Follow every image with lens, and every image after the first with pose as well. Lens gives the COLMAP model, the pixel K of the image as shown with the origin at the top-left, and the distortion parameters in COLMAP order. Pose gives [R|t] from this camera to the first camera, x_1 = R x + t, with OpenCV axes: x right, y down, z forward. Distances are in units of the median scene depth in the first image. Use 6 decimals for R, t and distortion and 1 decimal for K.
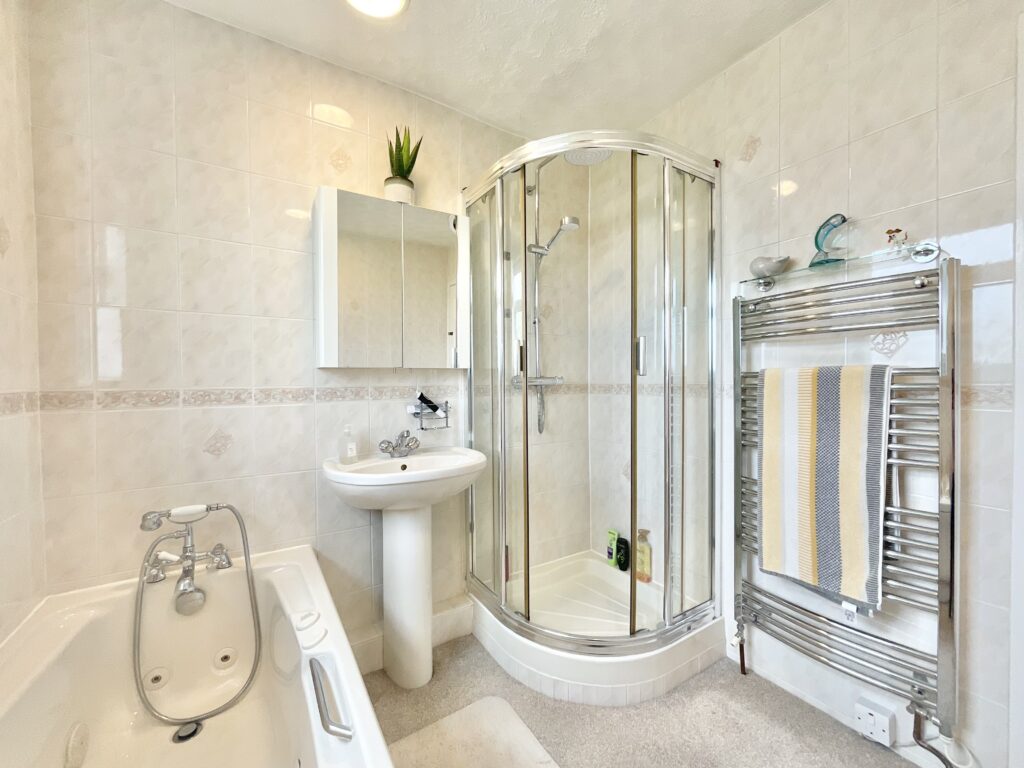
lens RADIAL K [[416.0, 0, 509.2], [0, 416.0, 385.1], [0, 0, 1]] dist [-0.001216, 0.000222]
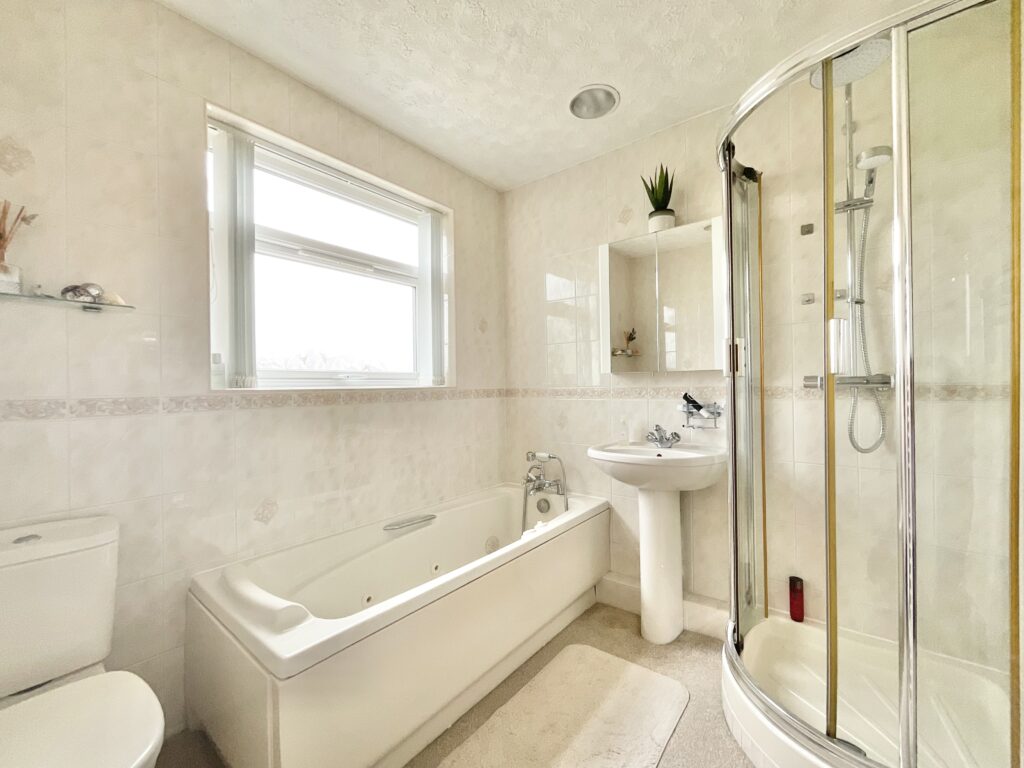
lens RADIAL K [[416.0, 0, 509.2], [0, 416.0, 385.1], [0, 0, 1]] dist [-0.001216, 0.000222]
pose [[0.333689, -0.000180, -0.942683, 0.708321], [-0.001301, 0.999999, -0.000652, -0.001308], [0.942682, 0.001443, 0.333688, 0.213332]]
